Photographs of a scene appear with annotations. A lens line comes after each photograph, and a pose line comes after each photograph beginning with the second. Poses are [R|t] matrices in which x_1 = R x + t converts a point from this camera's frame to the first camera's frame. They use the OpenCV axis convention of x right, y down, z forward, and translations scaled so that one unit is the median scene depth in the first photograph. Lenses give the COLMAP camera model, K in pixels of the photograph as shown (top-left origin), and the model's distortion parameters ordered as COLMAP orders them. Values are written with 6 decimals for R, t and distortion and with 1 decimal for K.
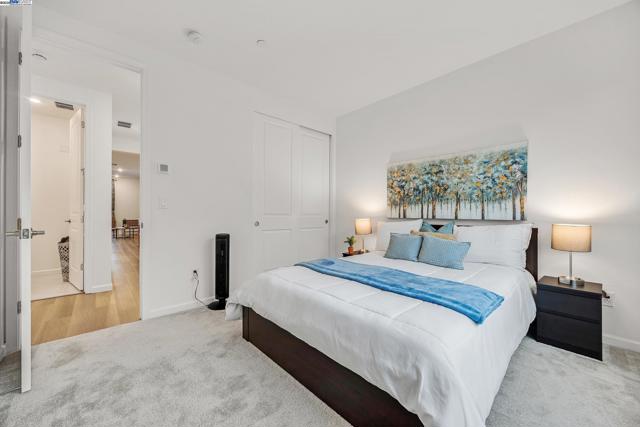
lens RADIAL K [[246.1, 0, 321.1], [0, 246.1, 212.4], [0, 0, 1]] dist [-0.001988, -0.000061]
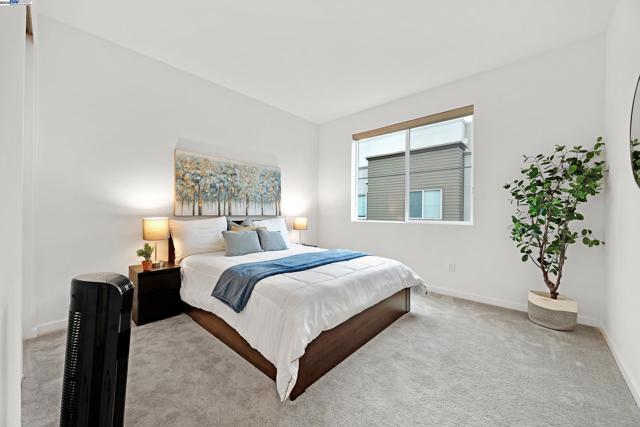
lens RADIAL K [[246.1, 0, 323.6], [0, 246.1, 211.7], [0, 0, 1]] dist [-0.001988, -0.000061]
pose [[-0.099469, 0.000303, 0.995041, -0.685501], [-0.013774, 0.999904, -0.001681, 0.003819], [-0.994945, -0.013873, -0.099455, 0.689415]]
